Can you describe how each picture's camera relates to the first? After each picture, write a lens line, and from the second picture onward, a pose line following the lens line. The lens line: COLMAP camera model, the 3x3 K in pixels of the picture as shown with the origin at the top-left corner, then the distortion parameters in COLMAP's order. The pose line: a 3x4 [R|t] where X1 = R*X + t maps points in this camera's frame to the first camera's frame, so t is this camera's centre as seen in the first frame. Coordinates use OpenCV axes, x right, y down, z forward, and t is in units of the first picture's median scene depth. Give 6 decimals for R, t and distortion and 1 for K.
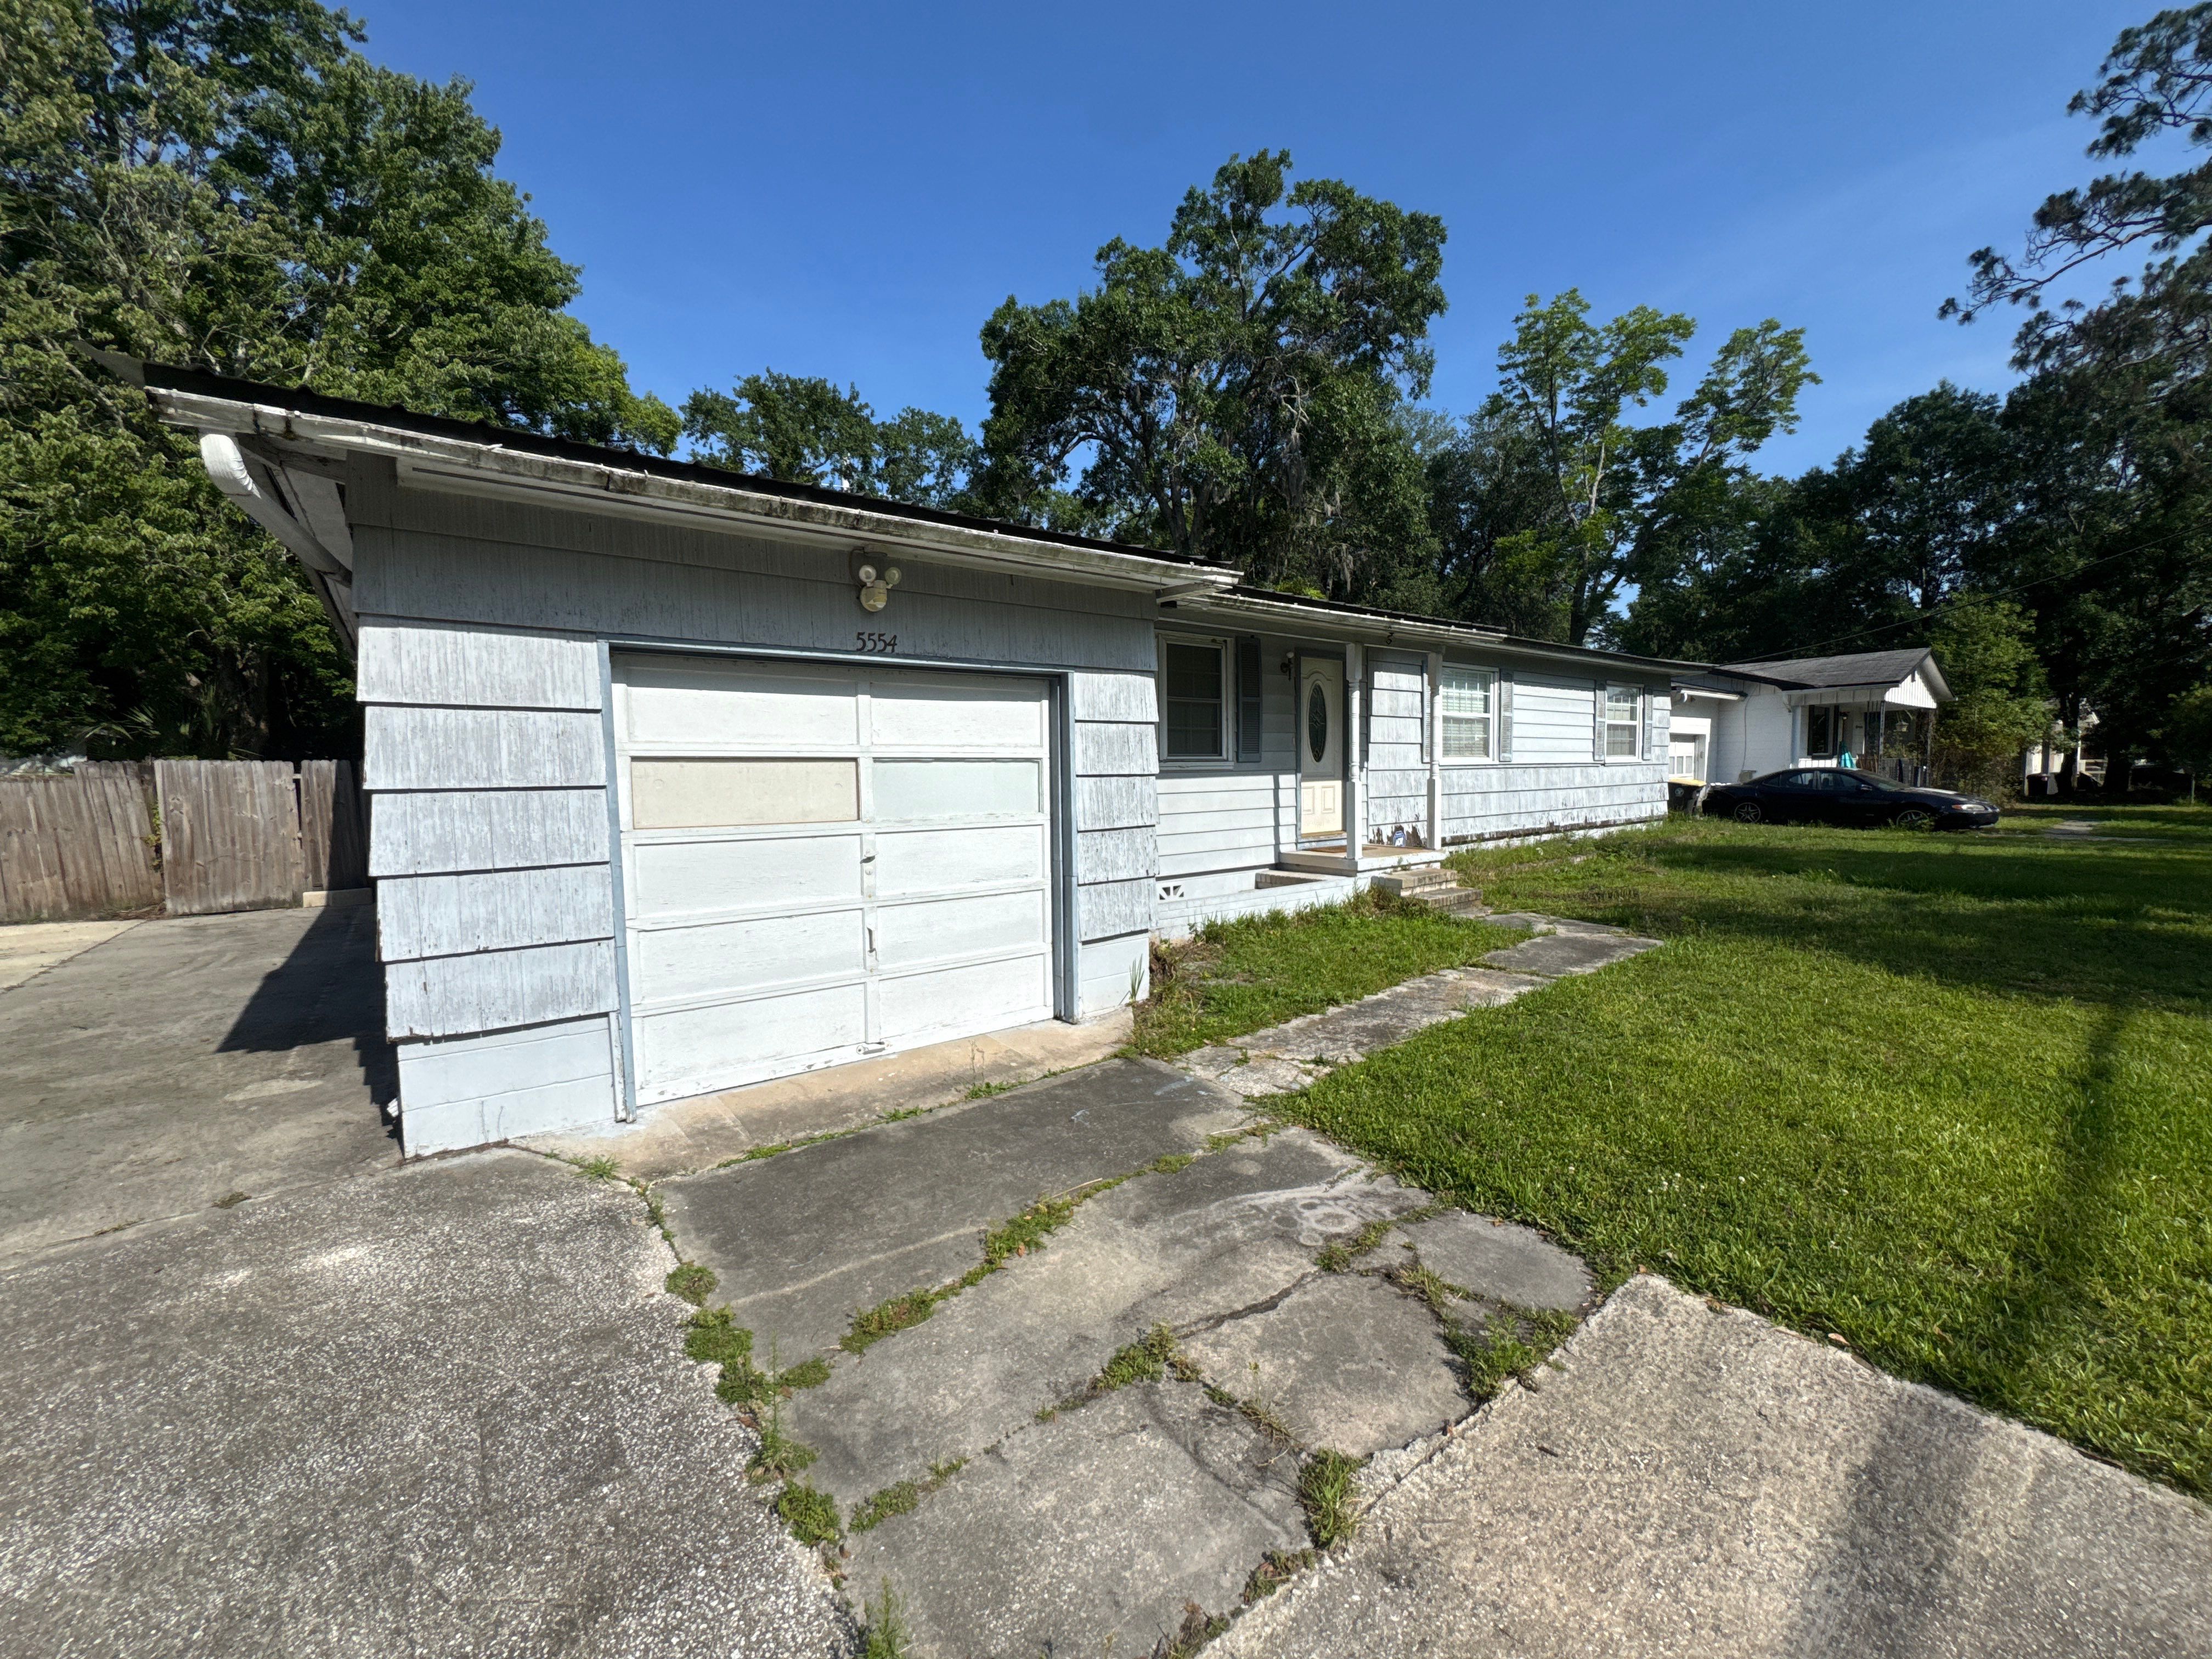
lens RADIAL K [[874.9, 0, 1106.0], [0, 874.9, 829.5], [0, 0, 1]] dist [-0.001022, -0.000046]
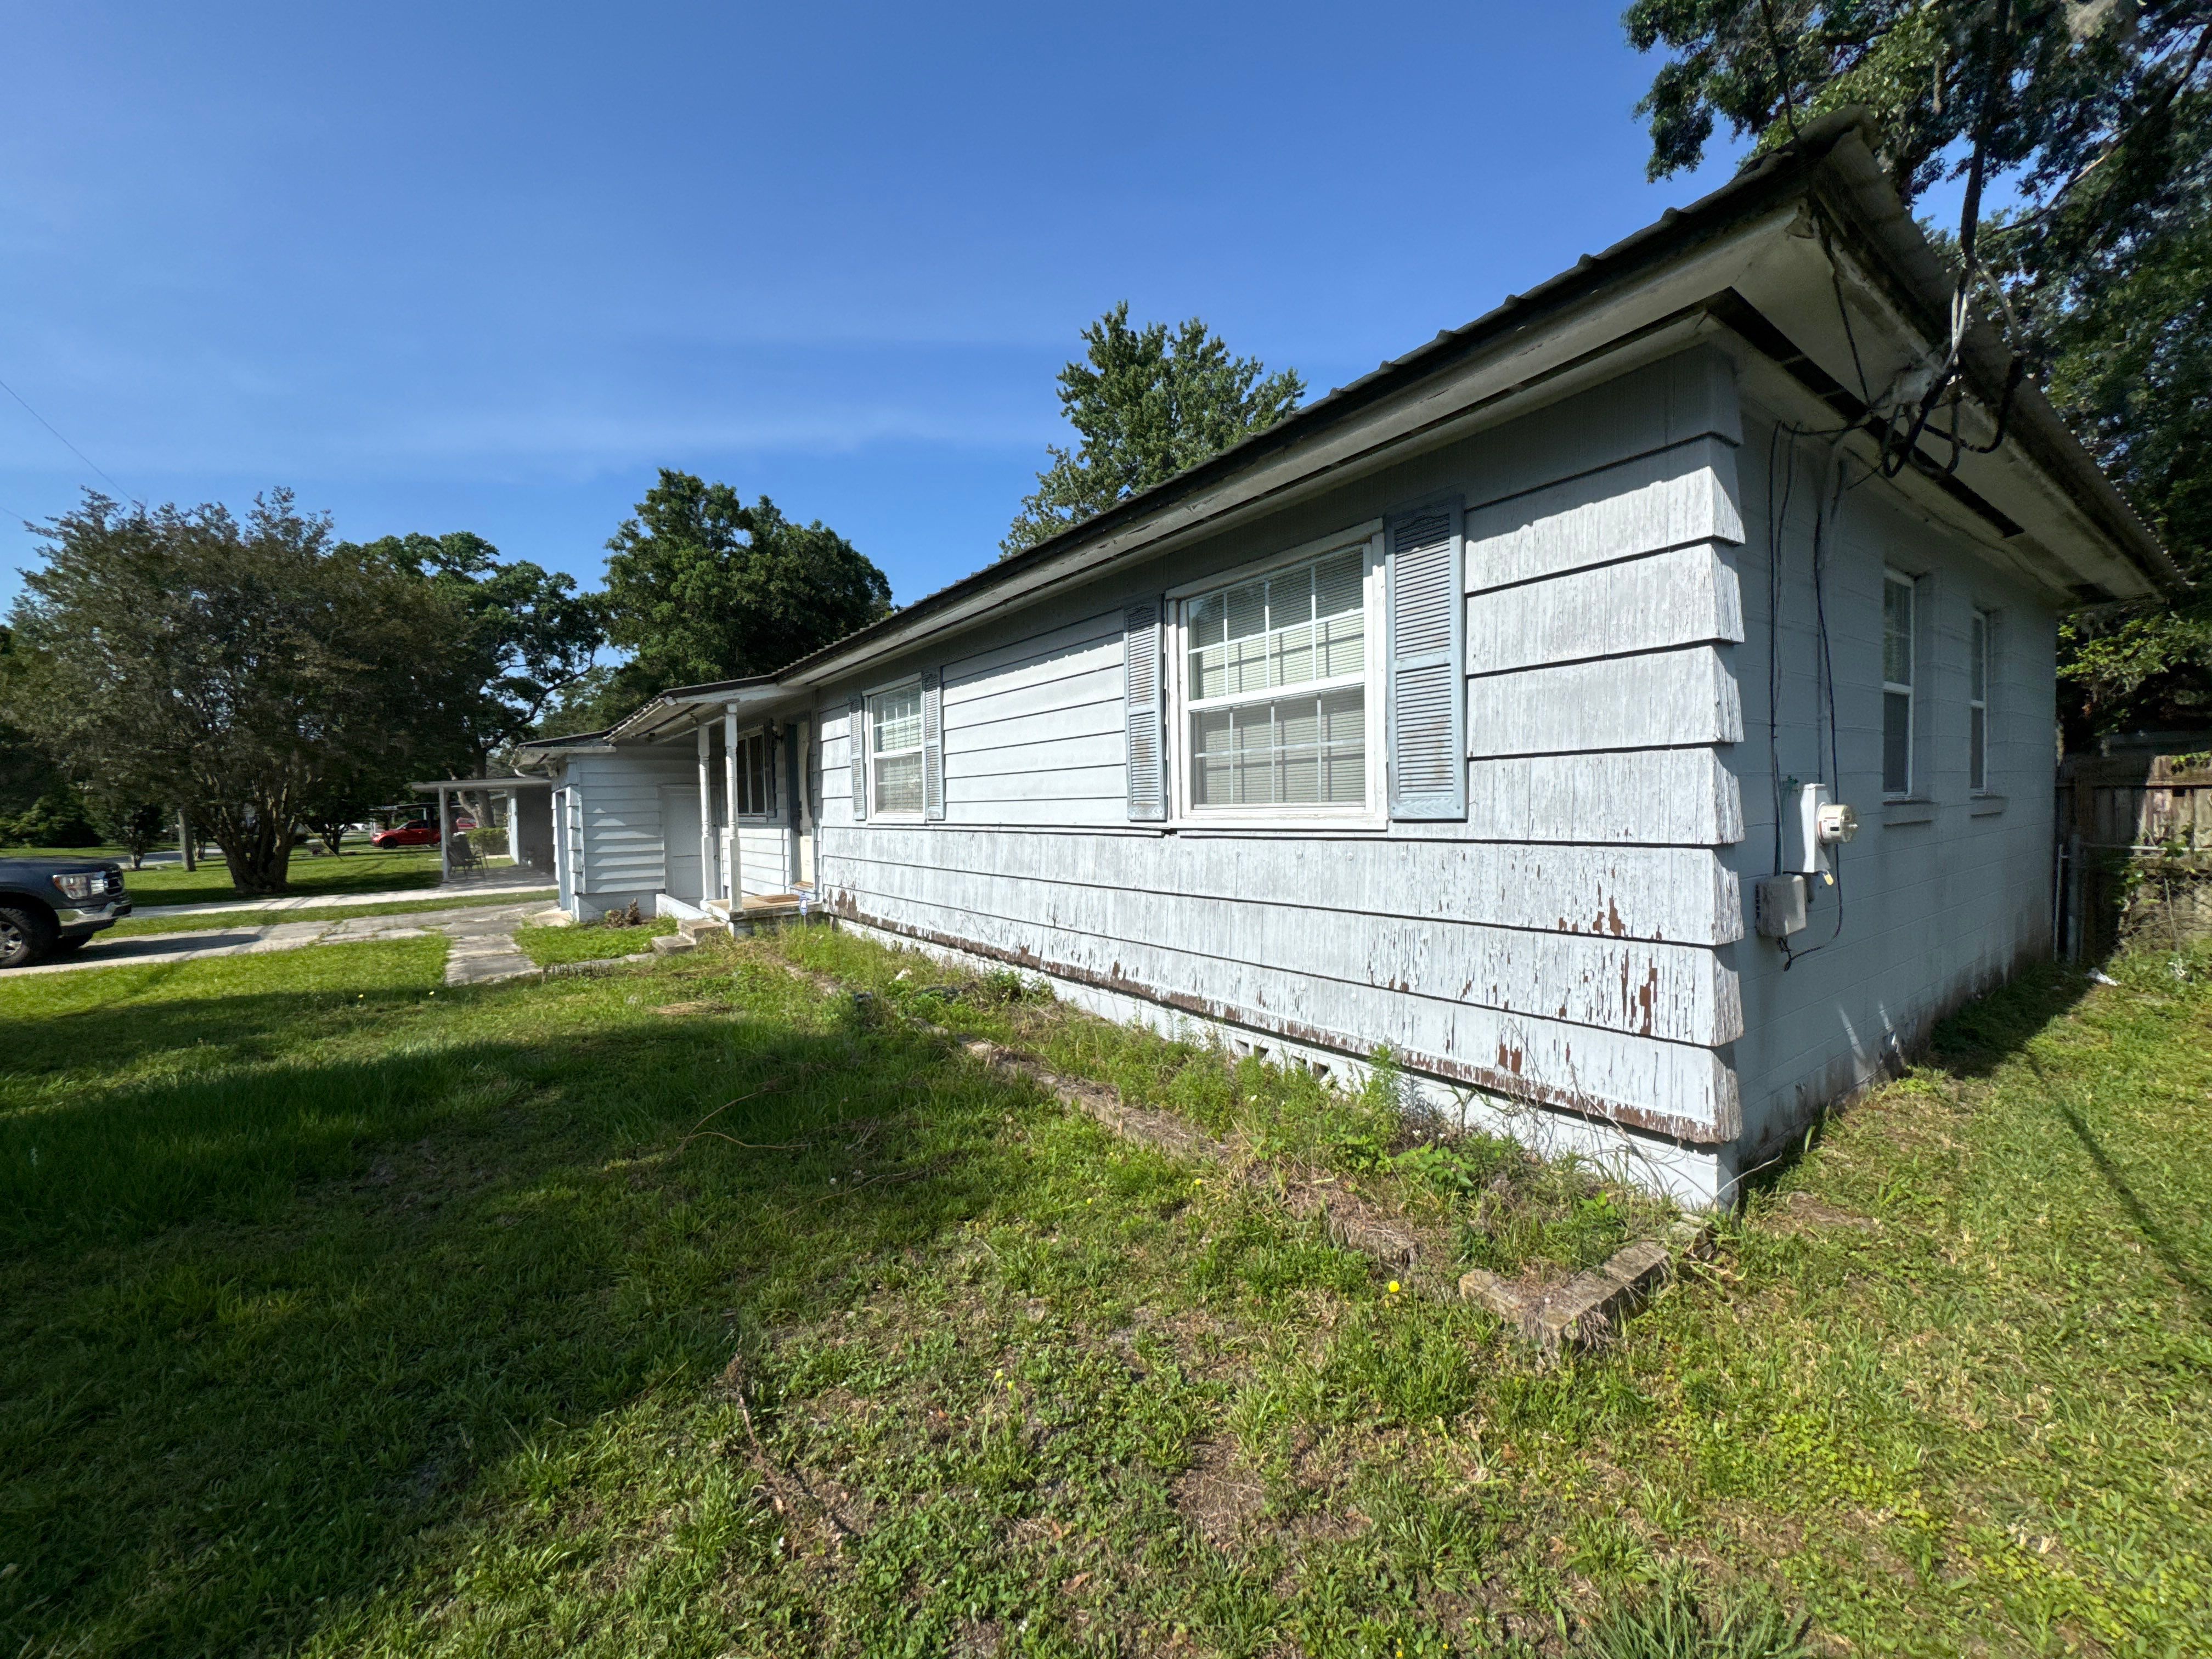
lens RADIAL K [[874.9, 0, 1106.0], [0, 874.9, 829.5], [0, 0, 1]] dist [-0.001022, -0.000046]
pose [[-0.034869, 0.046627, -0.998304, 1.466864], [-0.040706, 0.998016, 0.048036, -0.145190], [0.998563, 0.042312, -0.032902, 1.572595]]
